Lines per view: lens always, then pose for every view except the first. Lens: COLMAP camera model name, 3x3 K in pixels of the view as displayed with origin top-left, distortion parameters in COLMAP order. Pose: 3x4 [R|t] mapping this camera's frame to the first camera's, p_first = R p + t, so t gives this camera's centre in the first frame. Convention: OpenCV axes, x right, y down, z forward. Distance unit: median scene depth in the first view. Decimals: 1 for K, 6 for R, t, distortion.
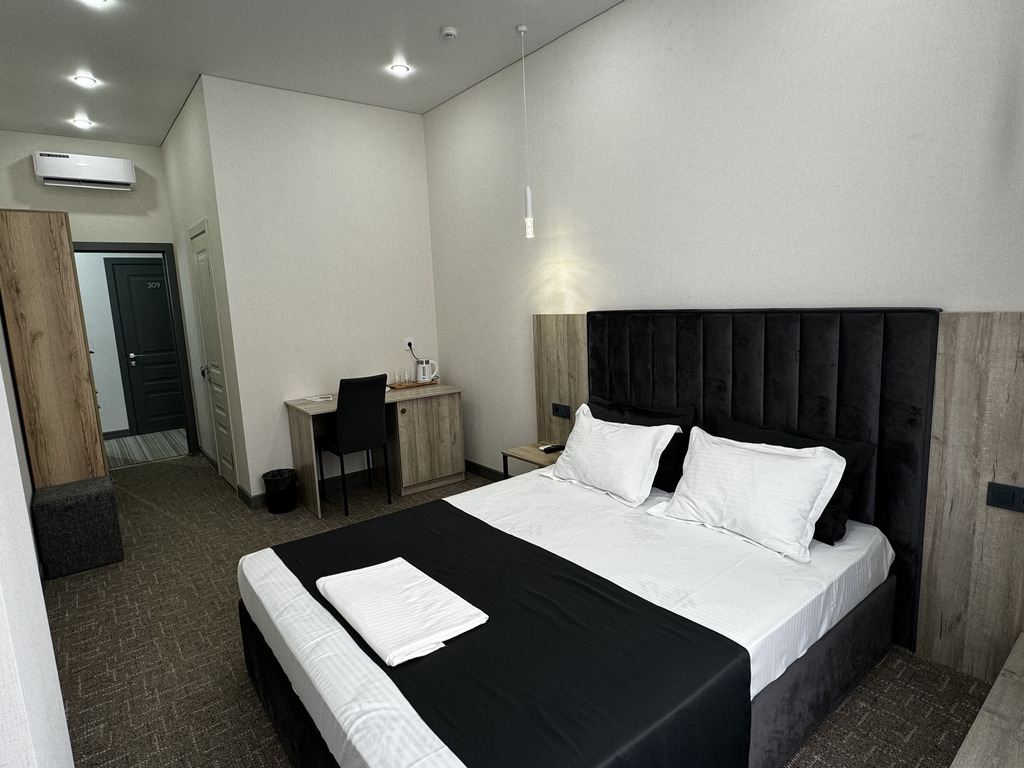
lens RADIAL K [[549.3, 0, 512.0], [0, 549.3, 384.0], [0, 0, 1]] dist [0.000085, -0.000359]
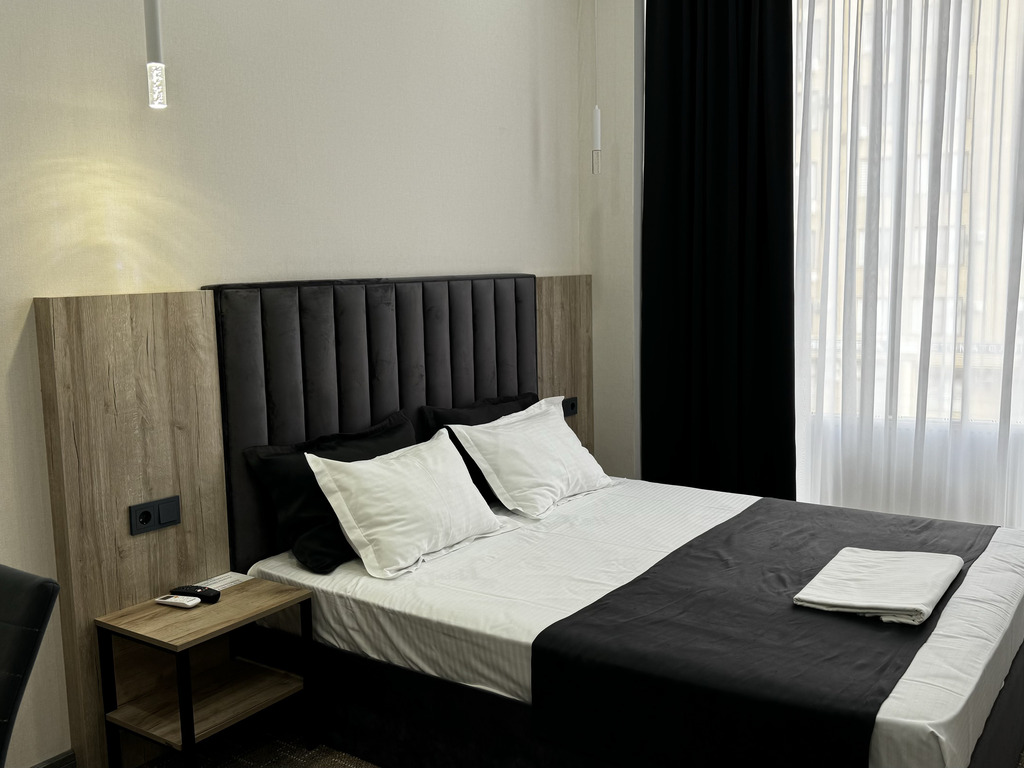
lens RADIAL K [[981.5, 0, 512.0], [0, 981.5, 384.0], [0, 0, 1]] dist [0.072119, -0.004872]
pose [[-0.297324, -0.068855, 0.952291, -0.772943], [0.181501, 0.975133, 0.127175, -0.106089], [-0.937367, 0.210654, -0.277433, 0.978131]]
